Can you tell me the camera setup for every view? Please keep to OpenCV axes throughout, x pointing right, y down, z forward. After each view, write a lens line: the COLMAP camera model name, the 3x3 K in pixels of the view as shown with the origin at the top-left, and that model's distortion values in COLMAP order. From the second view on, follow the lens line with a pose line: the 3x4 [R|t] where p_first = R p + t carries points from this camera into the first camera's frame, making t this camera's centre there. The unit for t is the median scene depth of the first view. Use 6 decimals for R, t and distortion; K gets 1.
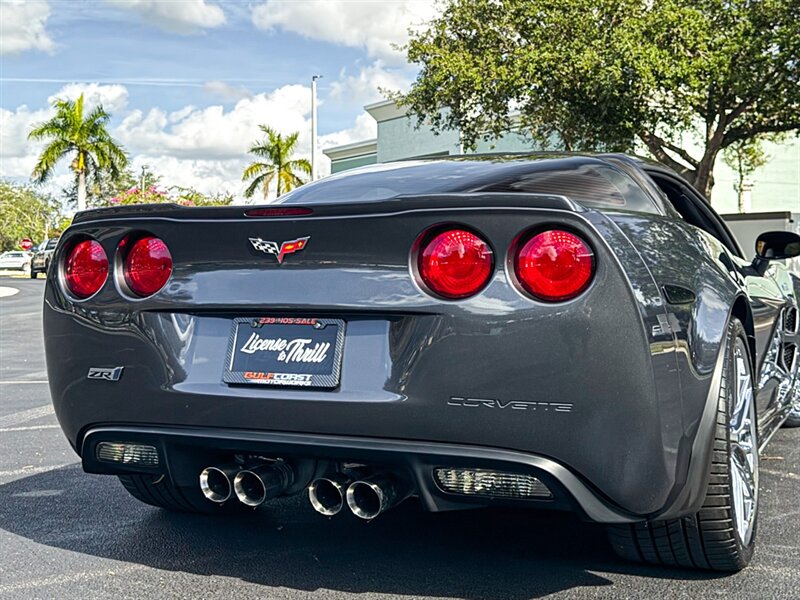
lens RADIAL K [[1015.4, 0, 437.8], [0, 1015.4, 194.5], [0, 0, 1]] dist [0.108941, 0.000000]
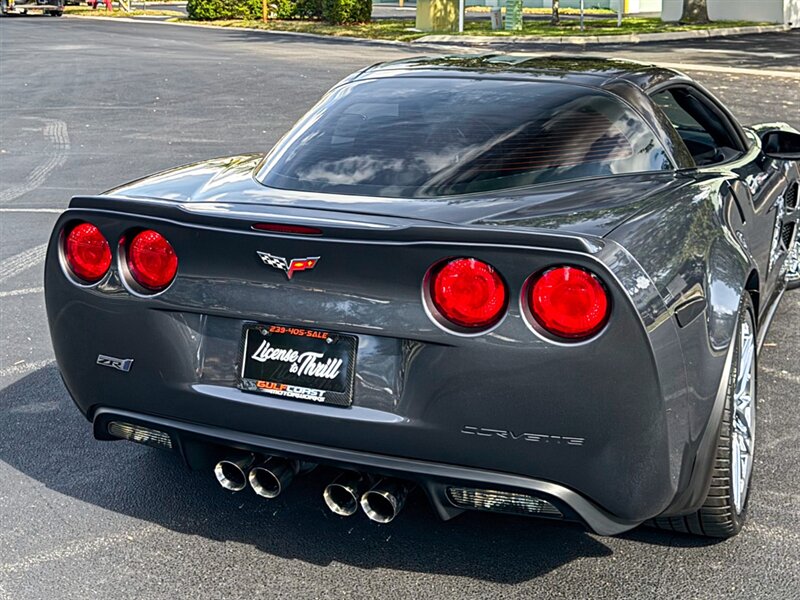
lens RADIAL K [[1110.1, 0, 411.4], [0, 1110.1, 111.2], [0, 0, 1]] dist [0.080920, 0.000000]
pose [[0.999967, -0.004395, 0.006892, -0.042547], [0.003061, 0.983148, 0.182784, -0.287427], [-0.007580, -0.182756, 0.983129, -0.036935]]
